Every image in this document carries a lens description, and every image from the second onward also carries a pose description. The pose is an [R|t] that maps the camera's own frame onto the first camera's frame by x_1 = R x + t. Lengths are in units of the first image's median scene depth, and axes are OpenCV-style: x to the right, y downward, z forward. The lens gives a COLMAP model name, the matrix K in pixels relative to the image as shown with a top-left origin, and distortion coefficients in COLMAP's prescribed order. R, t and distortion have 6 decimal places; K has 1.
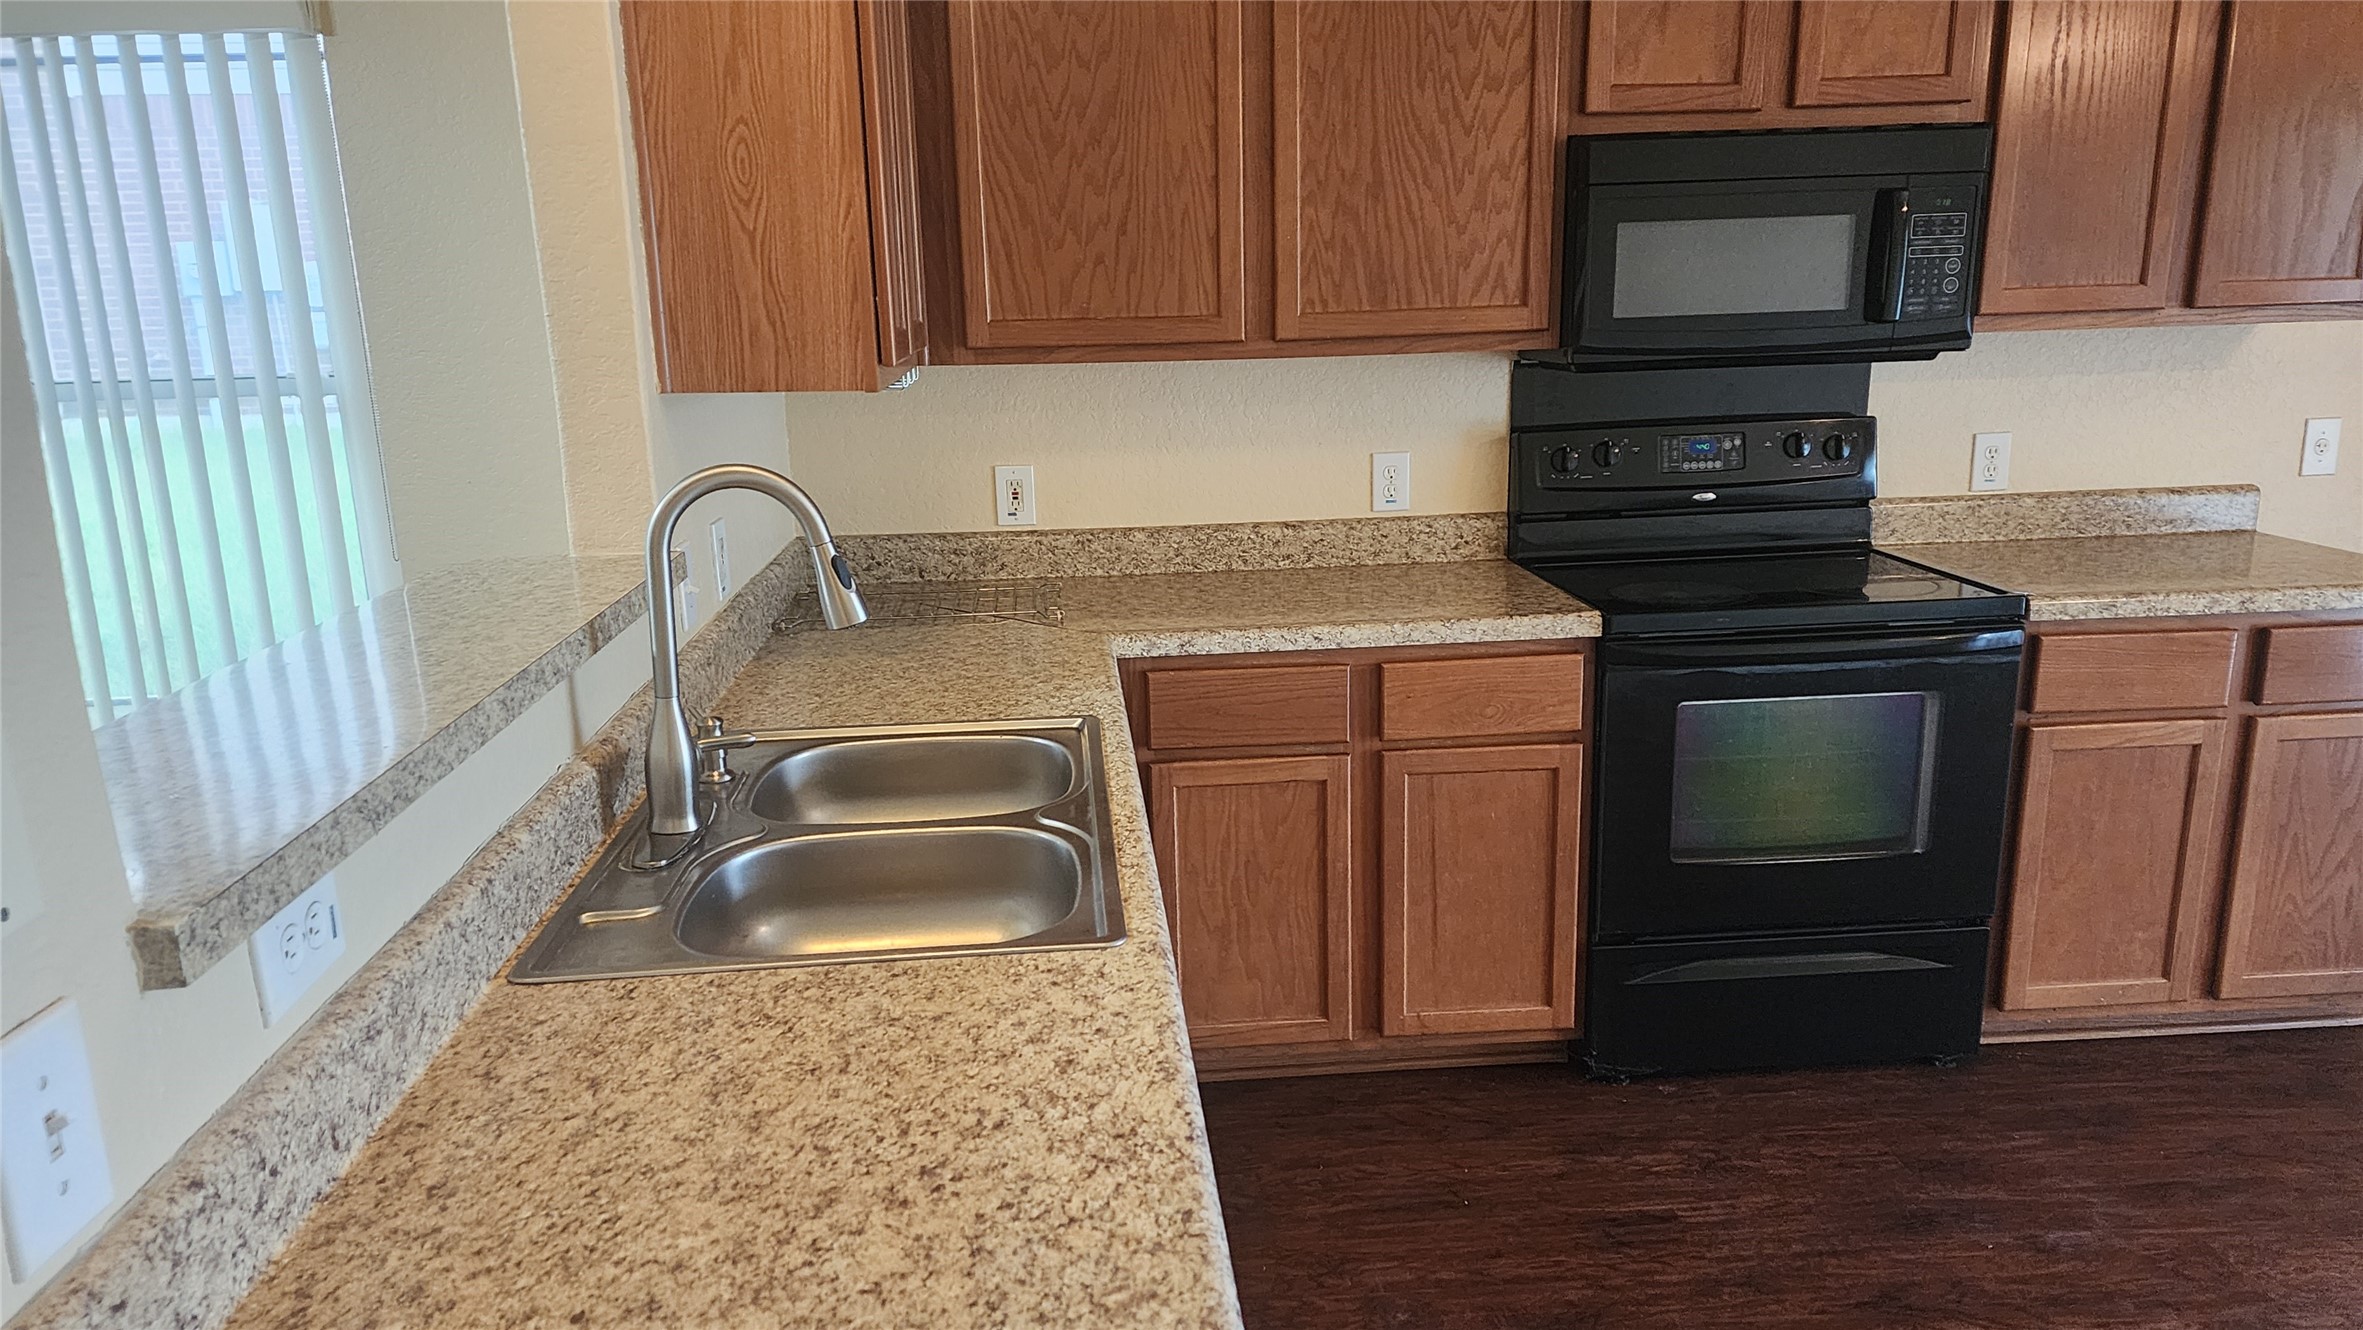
lens RADIAL K [[1628.2, 0, 1215.3], [0, 1628.2, 694.6], [0, 0, 1]] dist [0.085432, -0.080780]
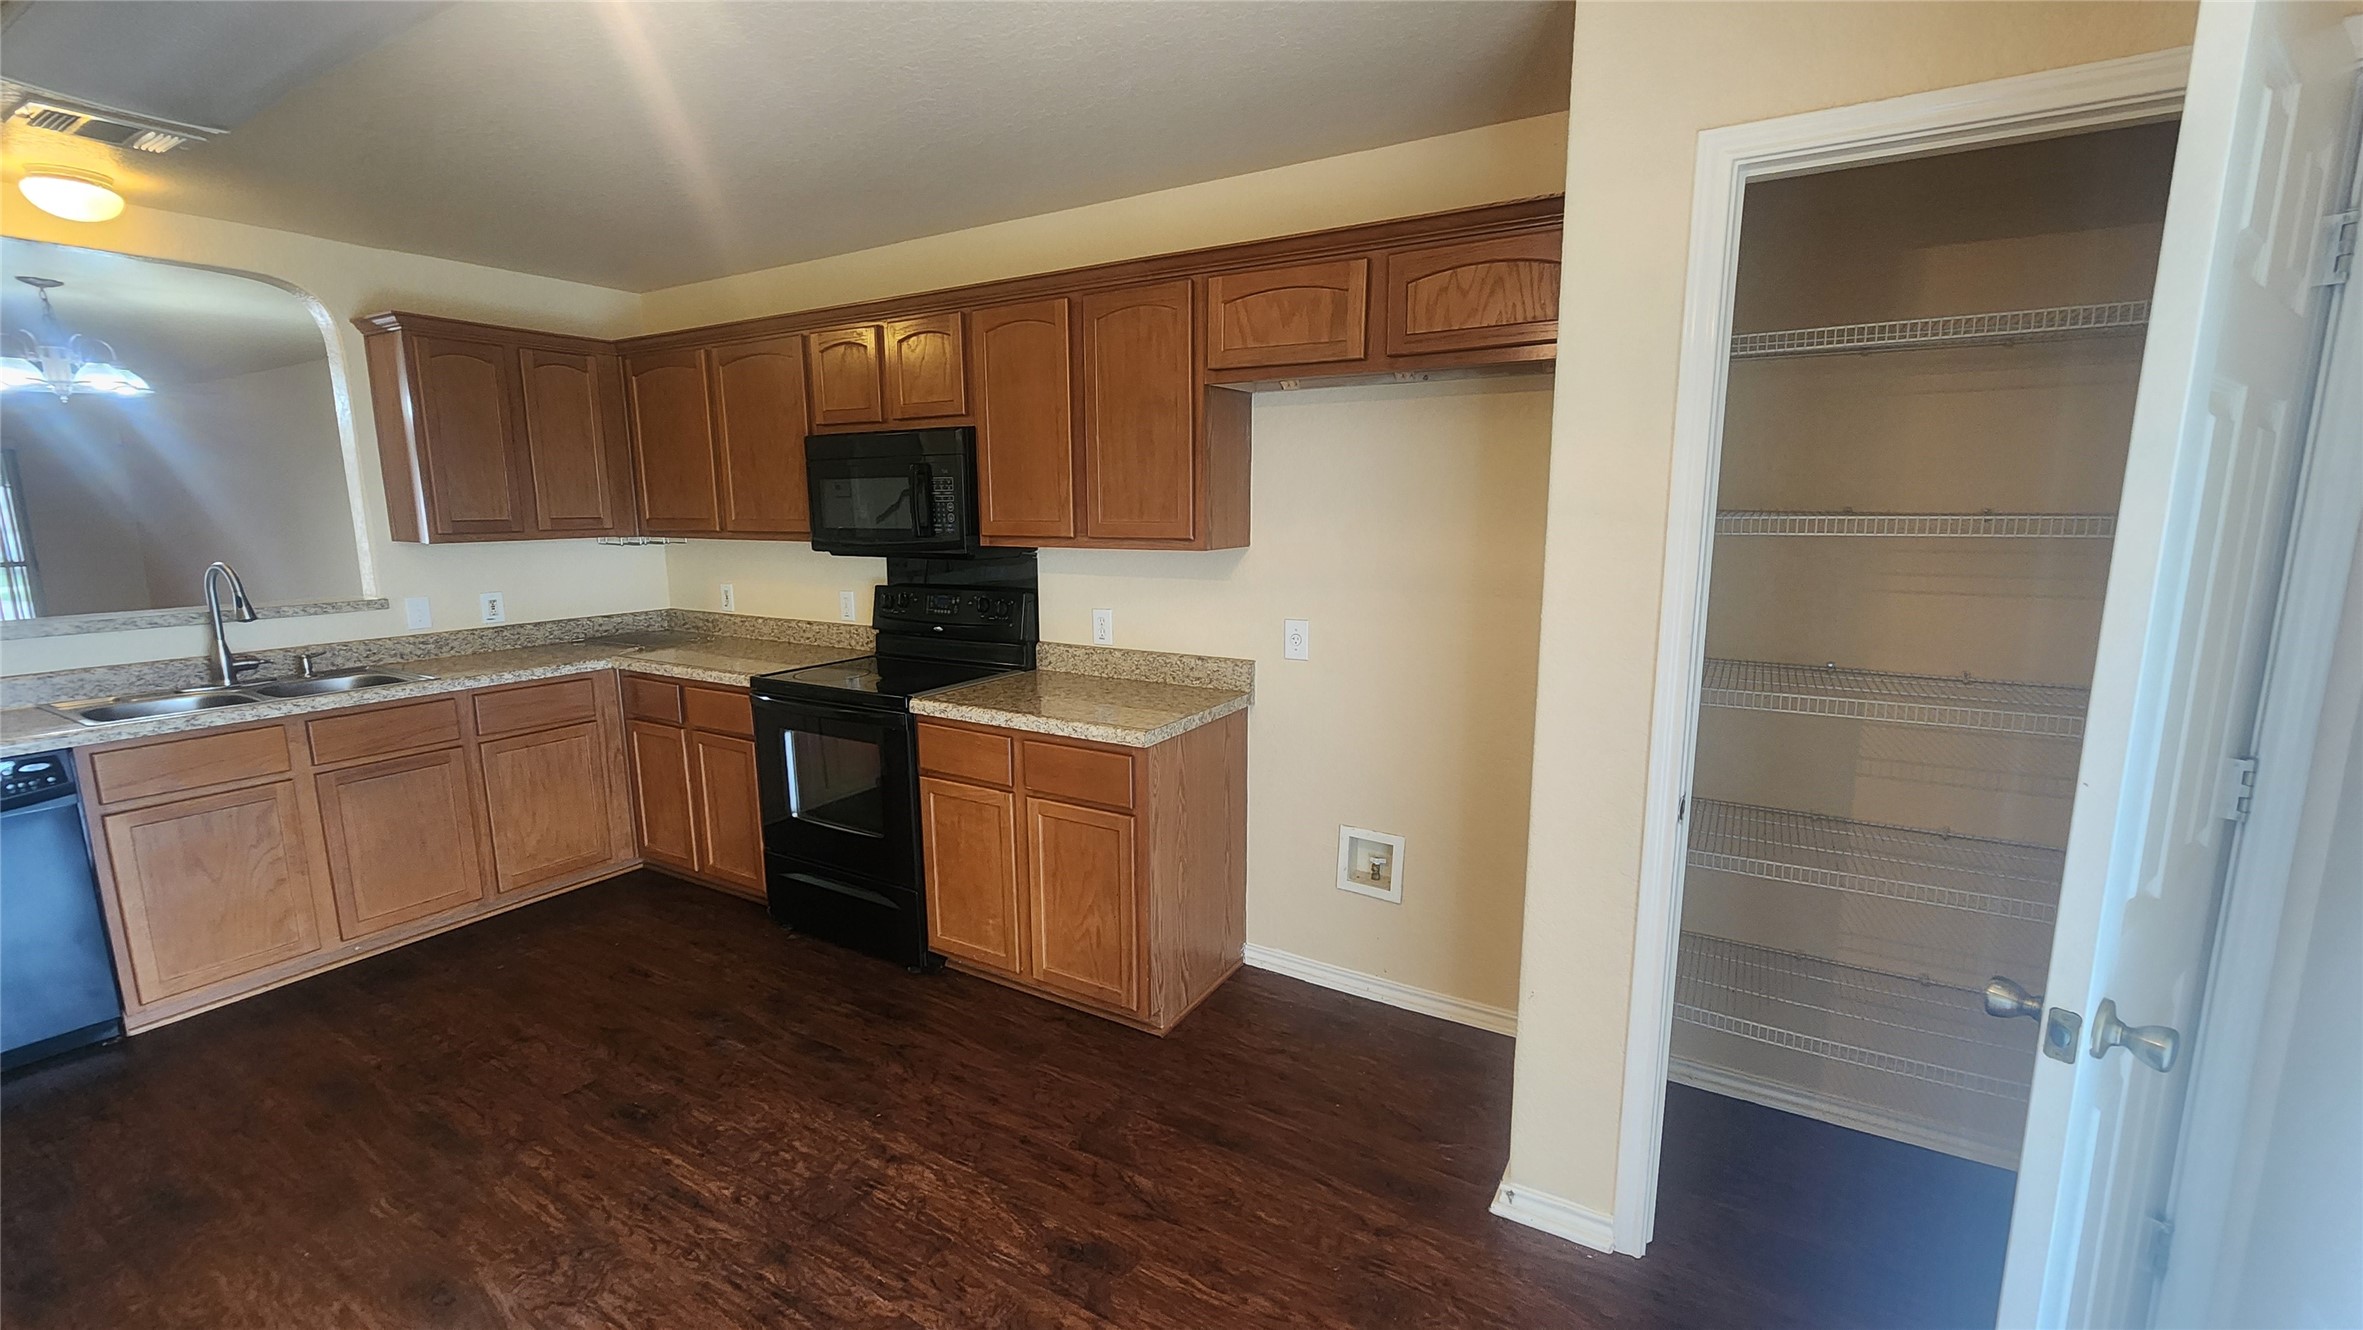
lens RADIAL K [[1004.4, 0, 1252.7], [0, 1004.4, 671.7], [0, 0, 1]] dist [0.001655, 0.001184]
pose [[0.811072, 0.117679, -0.572987, 1.344094], [-0.156772, 0.987450, -0.019113, -0.119231], [0.563546, 0.105331, 0.819342, 0.338442]]
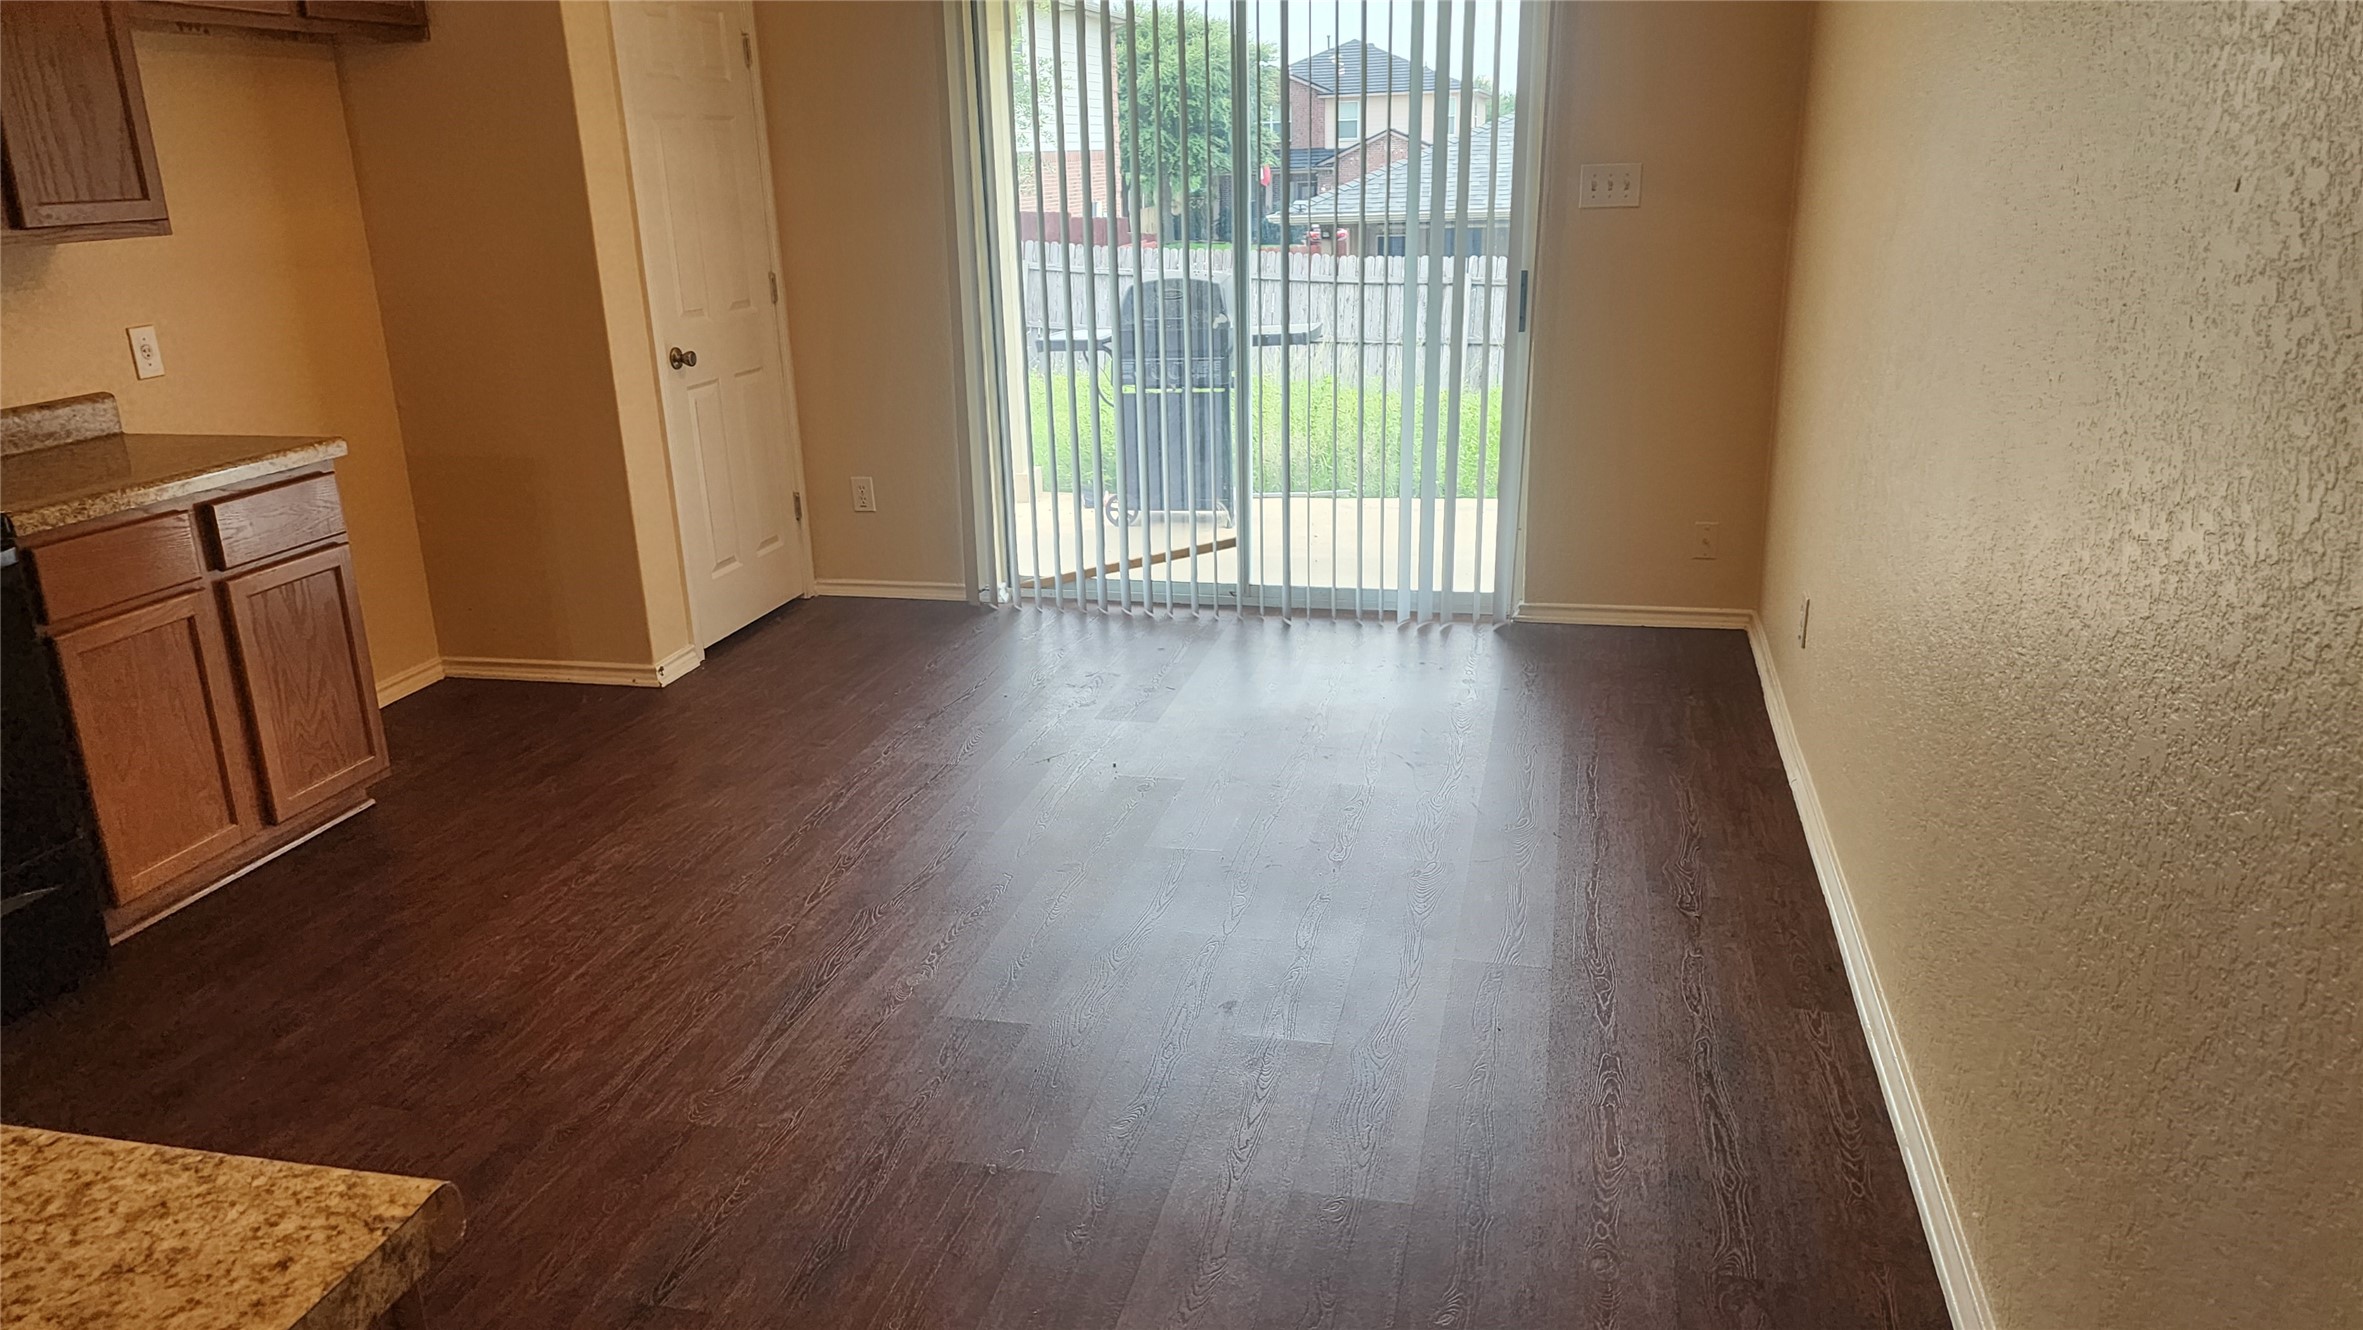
lens RADIAL K [[1628.2, 0, 1130.4], [0, 1628.2, 665.4], [0, 0, 1]] dist [0.085432, -0.080780]
pose [[0.338682, -0.271153, 0.900983, -0.219333], [0.254327, 0.948312, 0.189795, 0.009895], [-0.905876, 0.164864, 0.390138, -0.012114]]
